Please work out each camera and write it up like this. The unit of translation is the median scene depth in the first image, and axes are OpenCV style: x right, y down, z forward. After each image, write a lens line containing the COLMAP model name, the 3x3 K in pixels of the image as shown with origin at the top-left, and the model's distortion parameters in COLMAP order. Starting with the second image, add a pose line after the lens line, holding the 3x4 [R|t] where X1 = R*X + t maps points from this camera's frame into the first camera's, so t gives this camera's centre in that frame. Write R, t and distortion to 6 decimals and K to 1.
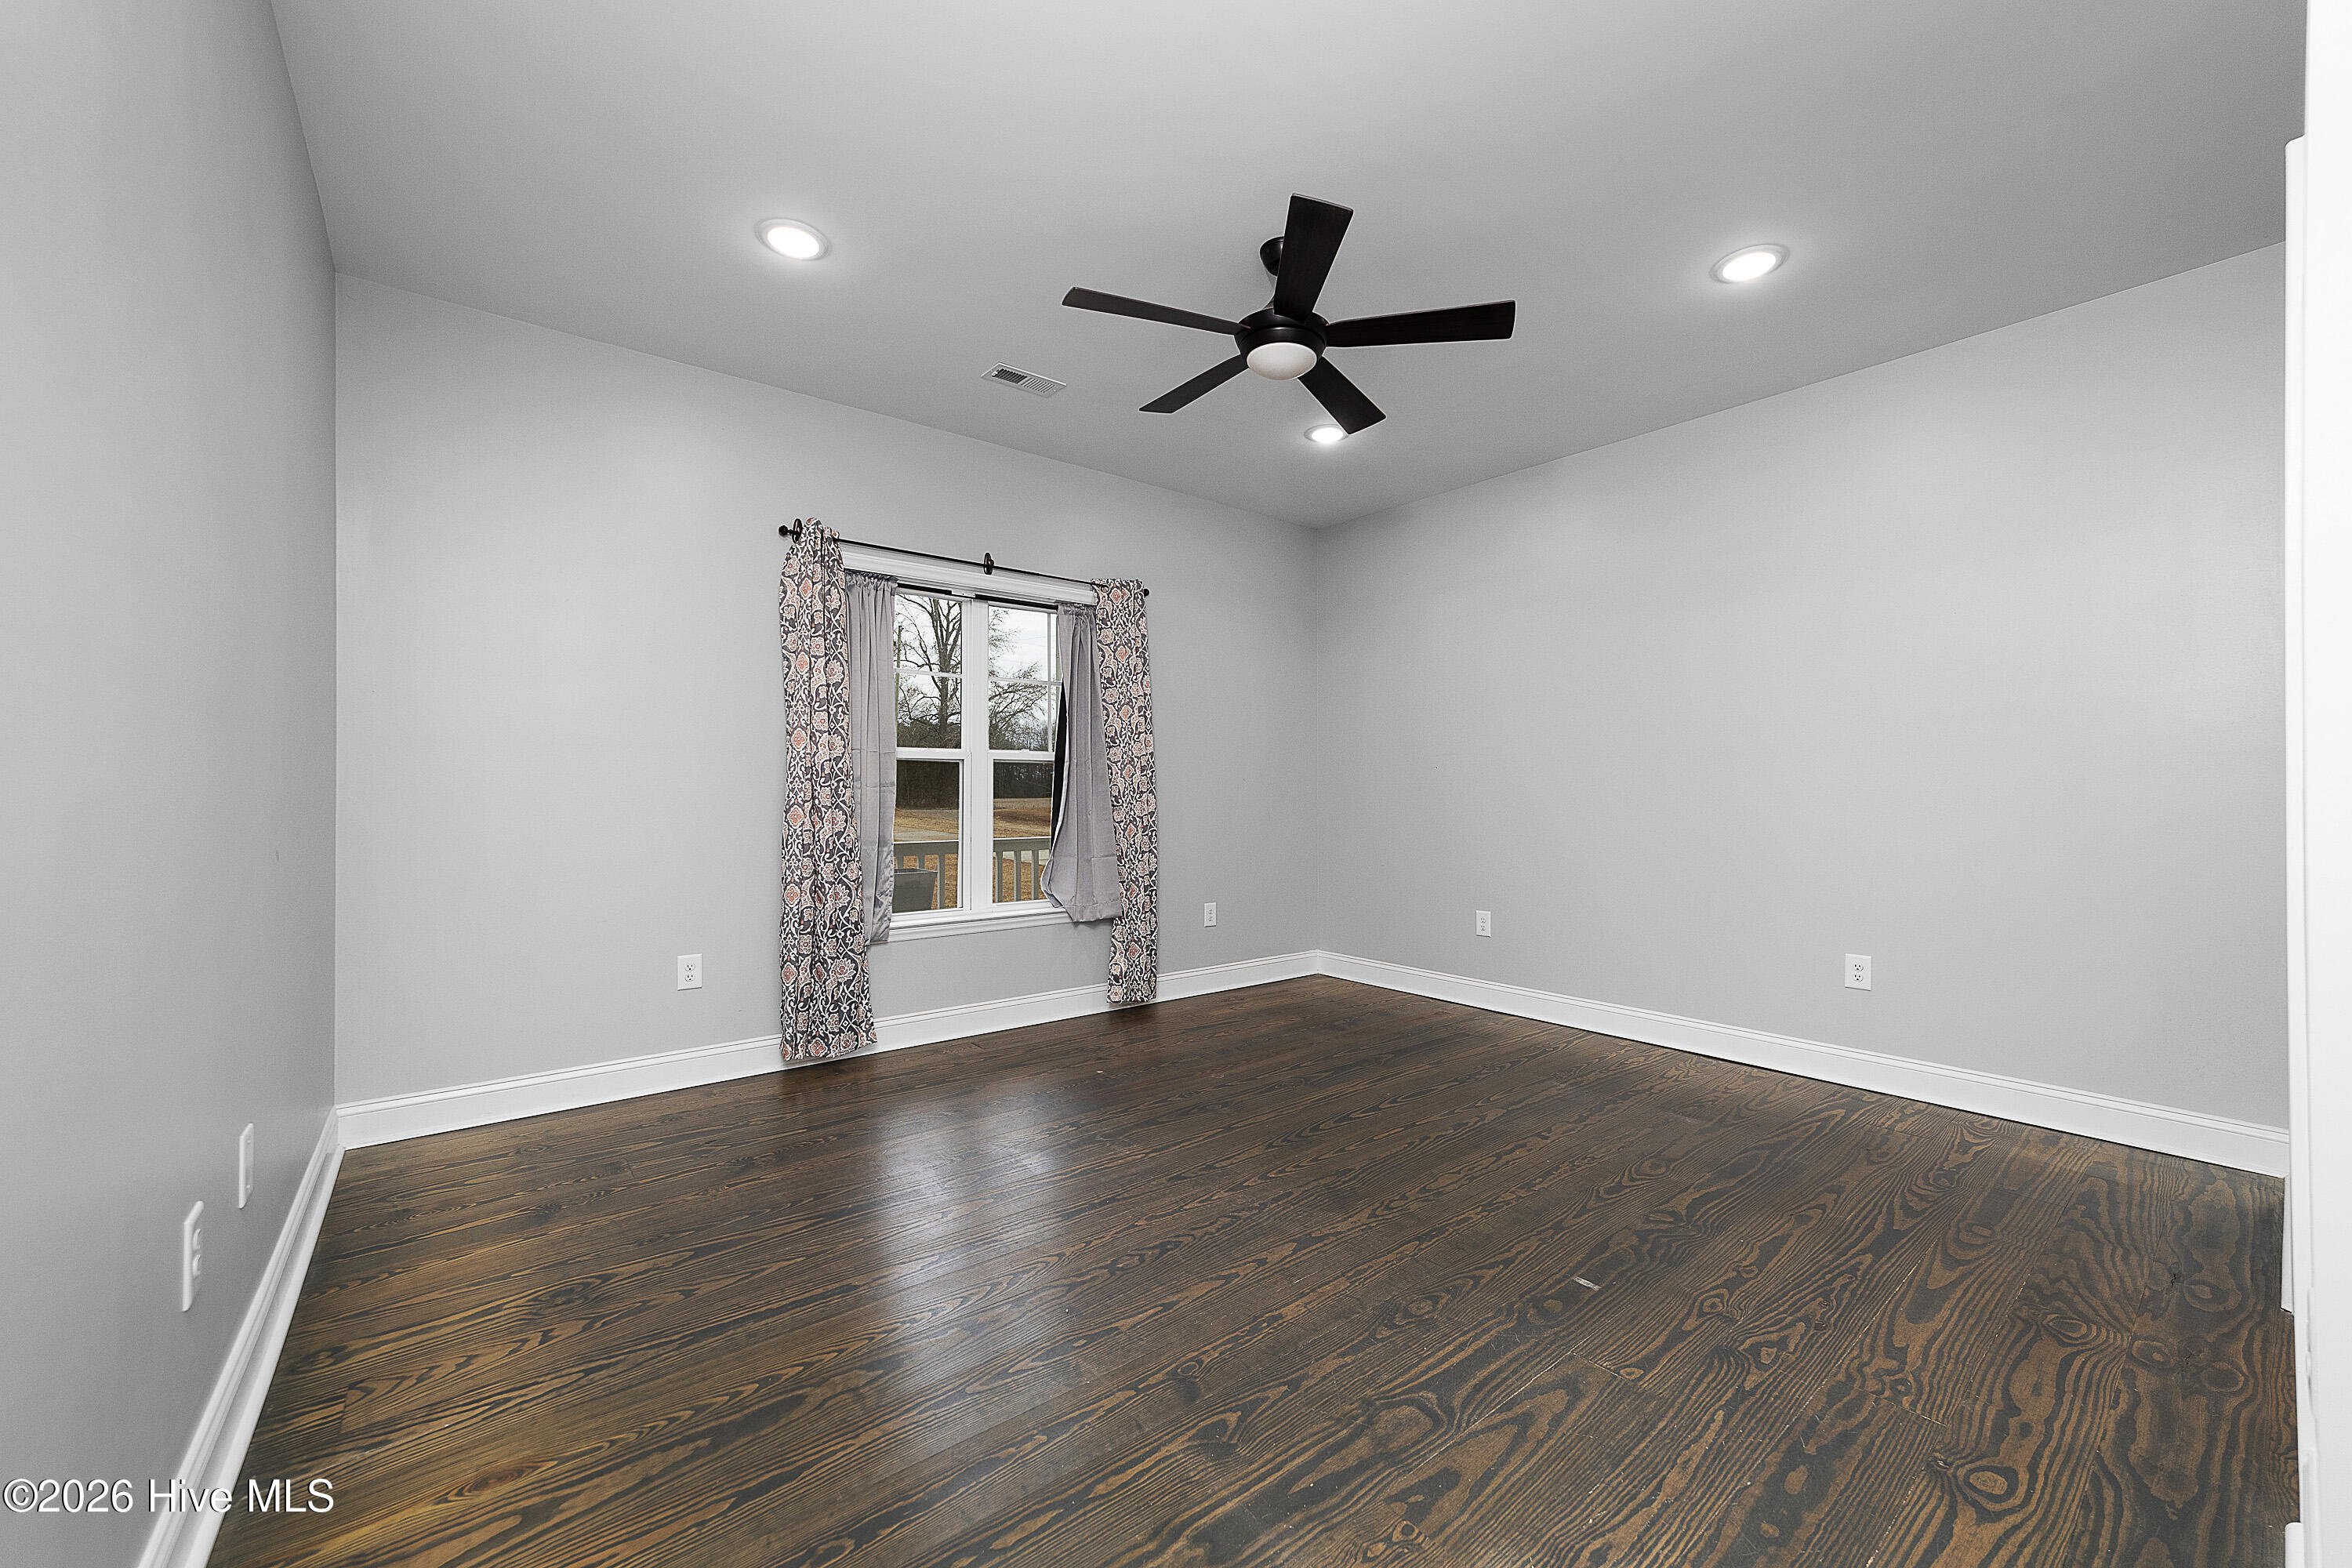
lens RADIAL K [[909.6, 0, 1176.2], [0, 909.6, 793.8], [0, 0, 1]] dist [0.000284, -0.000001]
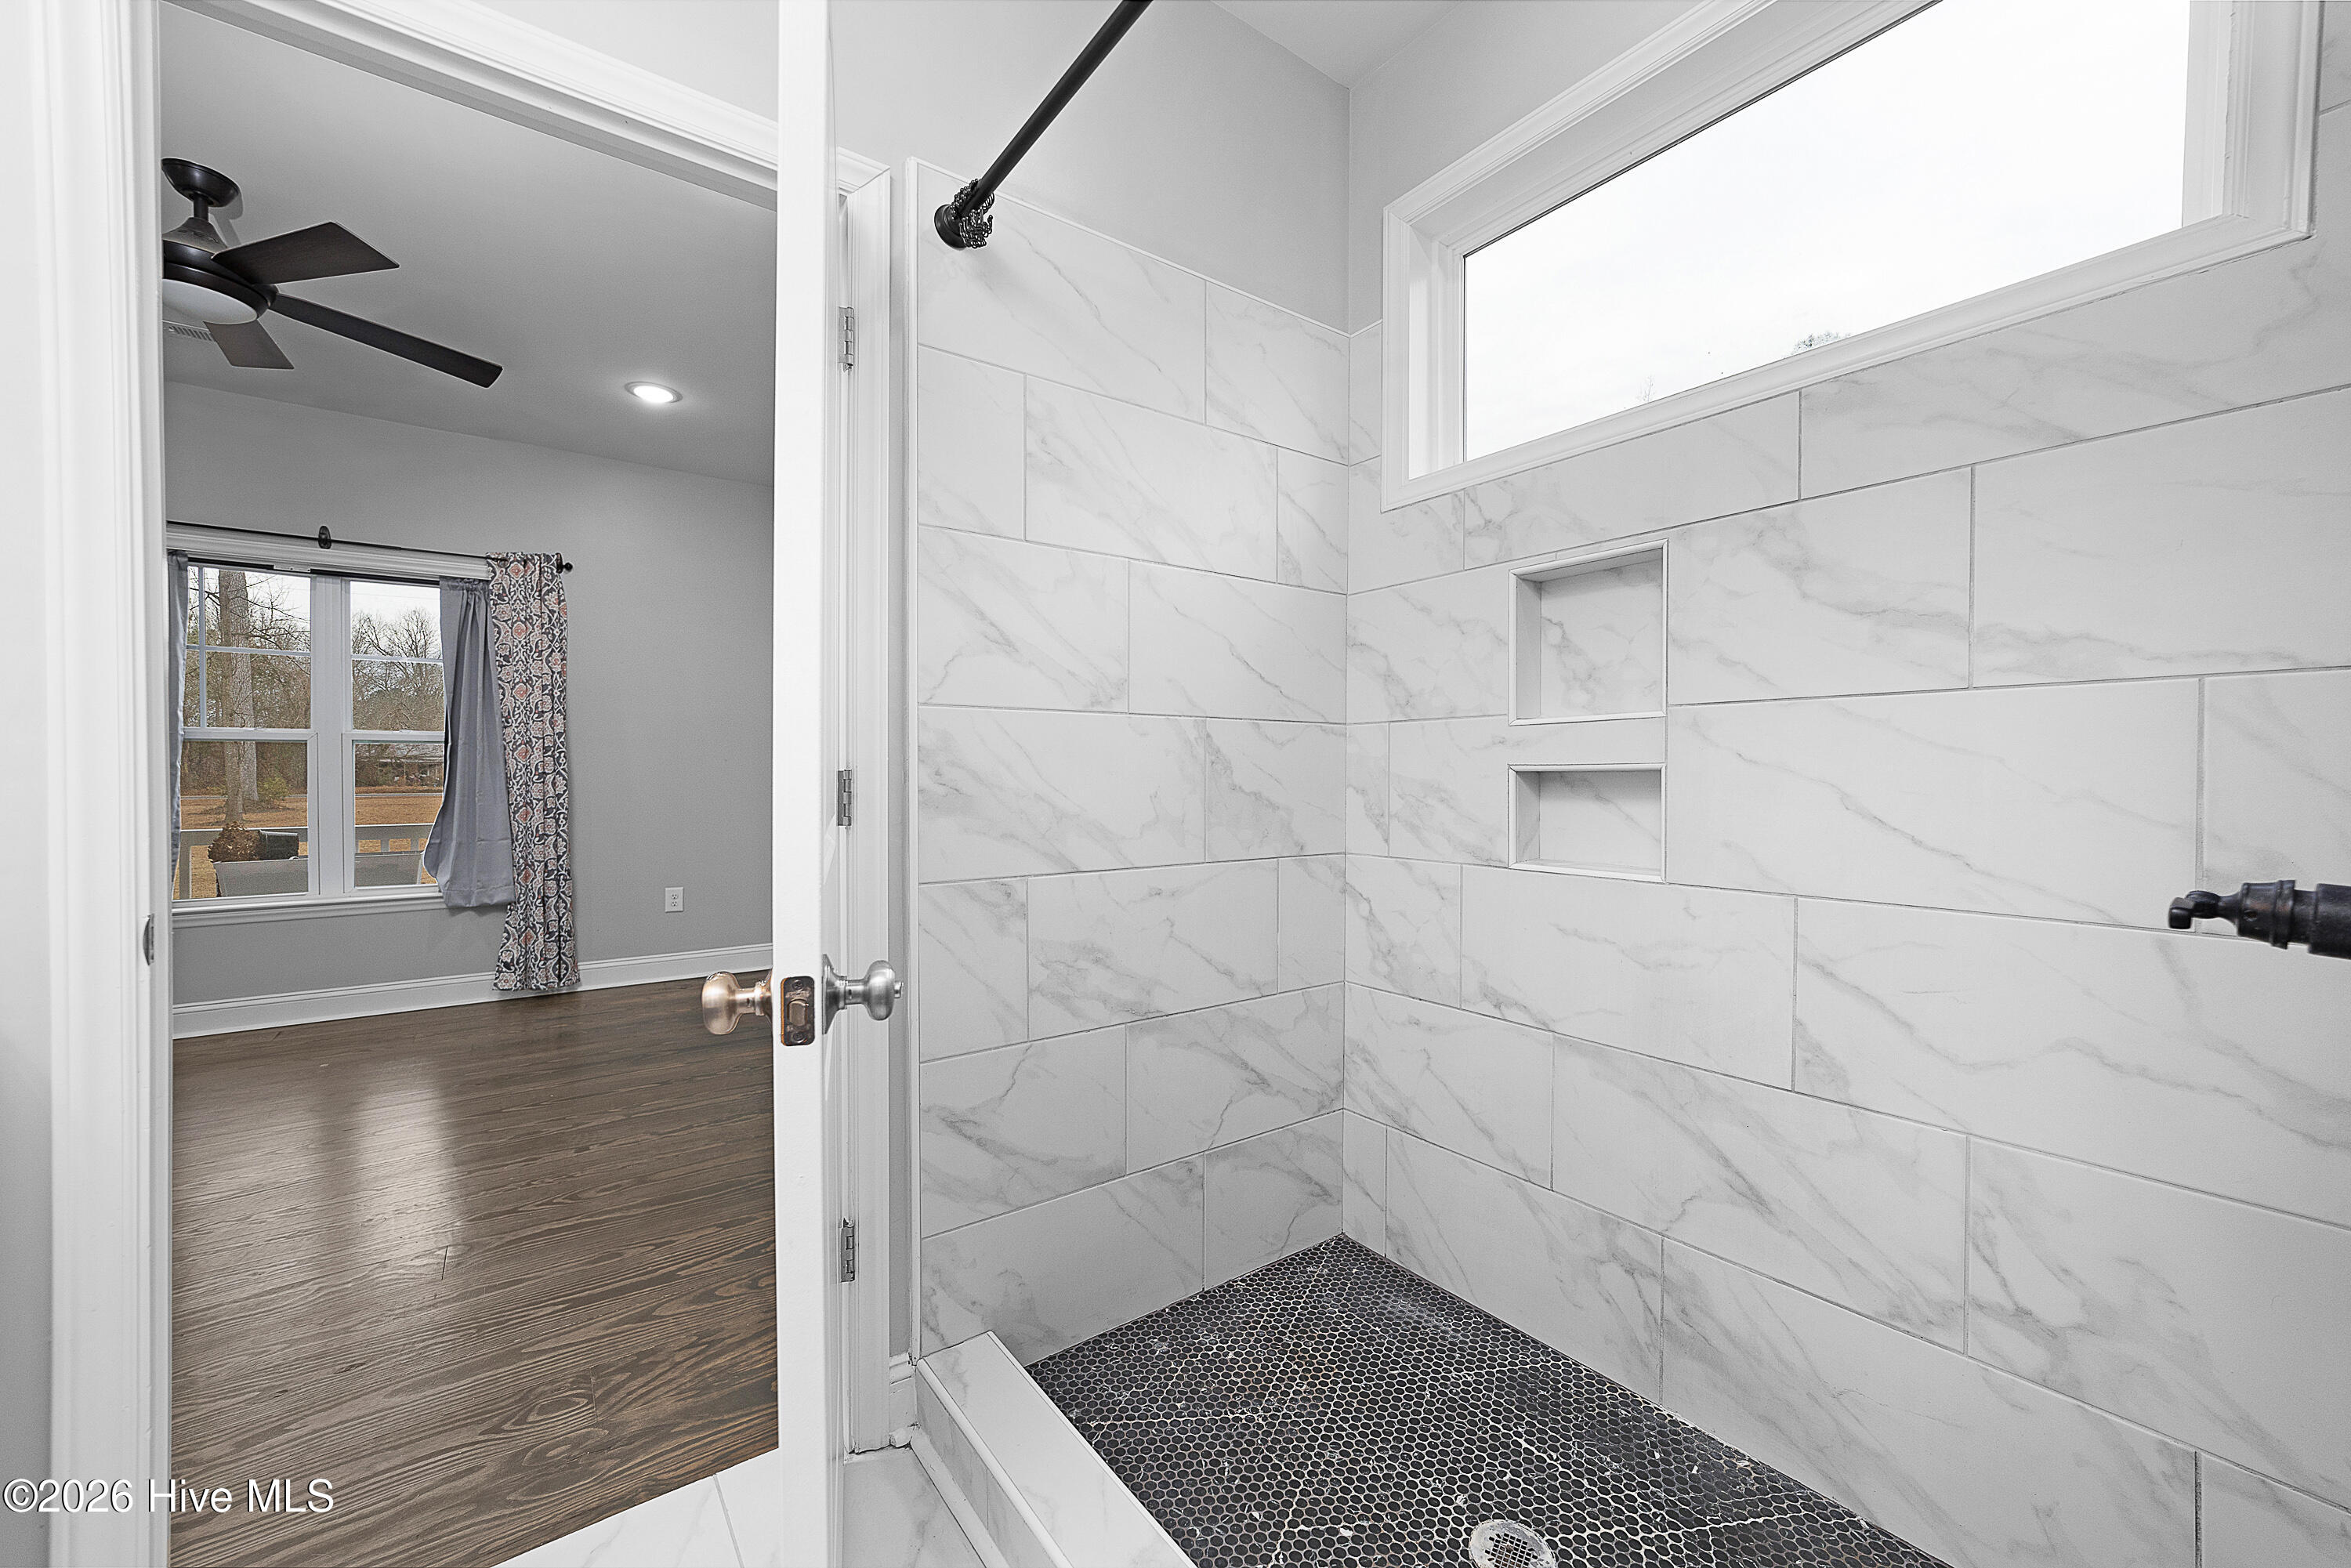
lens RADIAL K [[896.8, 0, 1175.5], [0, 896.8, 784.0], [0, 0, 1]] dist [0.001521, 0.000382]
pose [[0.997916, 0.003626, -0.064430, 0.710603], [-0.003070, 0.999957, 0.008734, -0.001097], [0.064459, -0.008518, 0.997884, 0.092696]]
